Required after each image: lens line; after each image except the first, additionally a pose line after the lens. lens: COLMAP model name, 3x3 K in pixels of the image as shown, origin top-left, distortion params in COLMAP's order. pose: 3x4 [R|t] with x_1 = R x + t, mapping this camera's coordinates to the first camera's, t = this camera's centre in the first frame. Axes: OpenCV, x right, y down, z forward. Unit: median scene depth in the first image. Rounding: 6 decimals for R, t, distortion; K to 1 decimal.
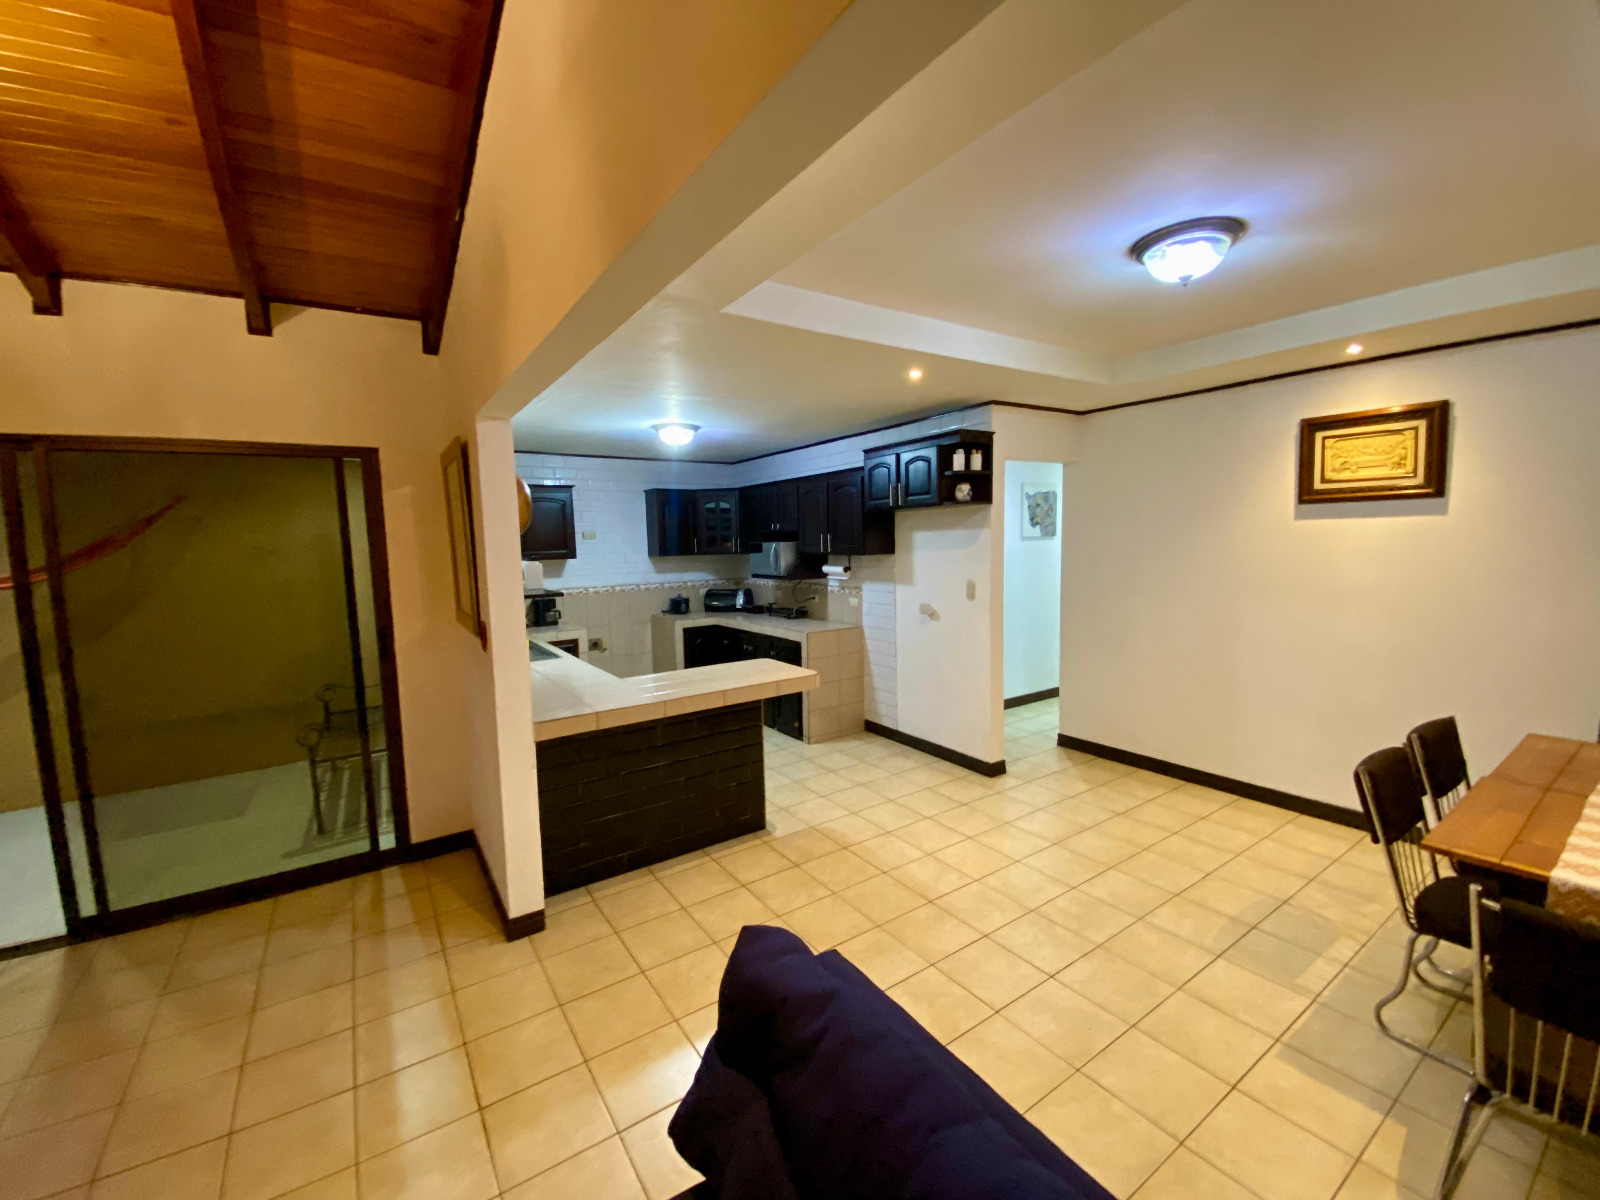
lens RADIAL K [[661.9, 0, 800.0], [0, 661.9, 600.0], [0, 0, 1]] dist [0.078311, -0.000065]
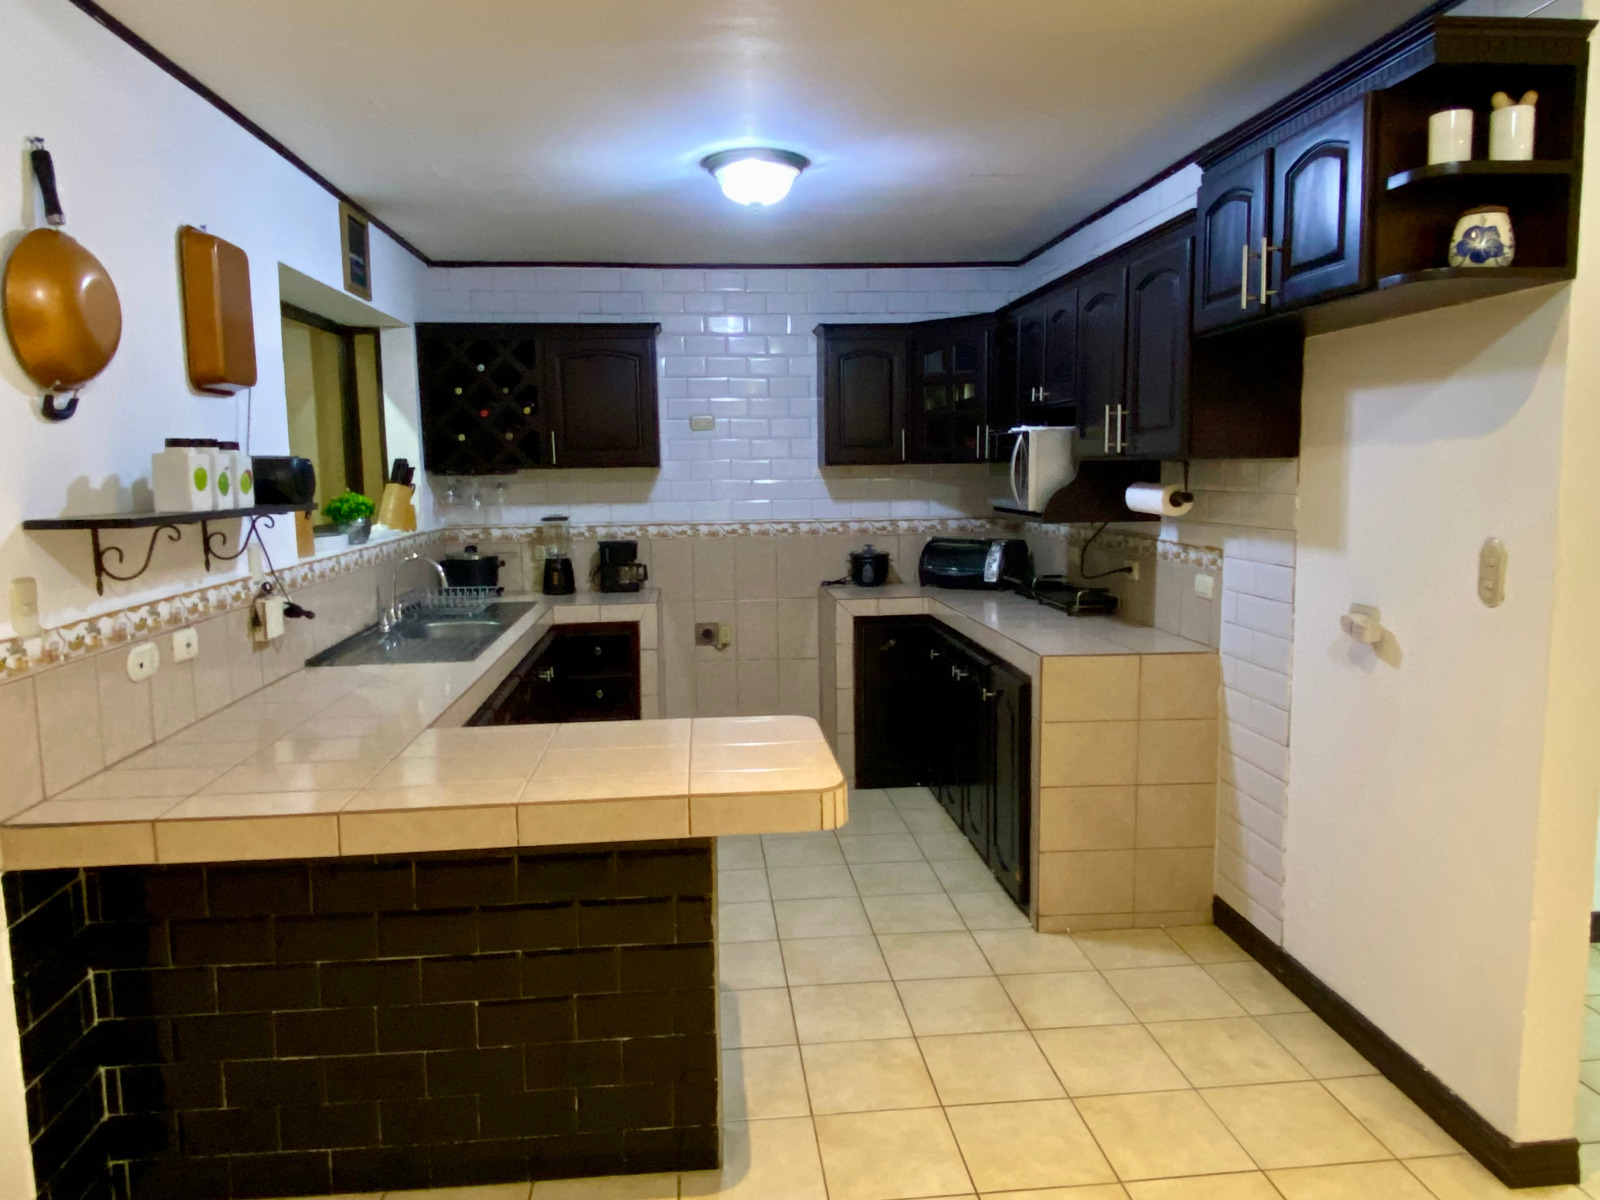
lens RADIAL K [[1092.3, 0, 794.4], [0, 1092.3, 590.5], [0, 0, 1]] dist [0.067340, -0.096144]
pose [[0.868385, 0.067406, -0.491287, 0.191080], [-0.051834, 0.997630, 0.045258, -0.010863], [0.493174, -0.013836, 0.869821, 0.338173]]
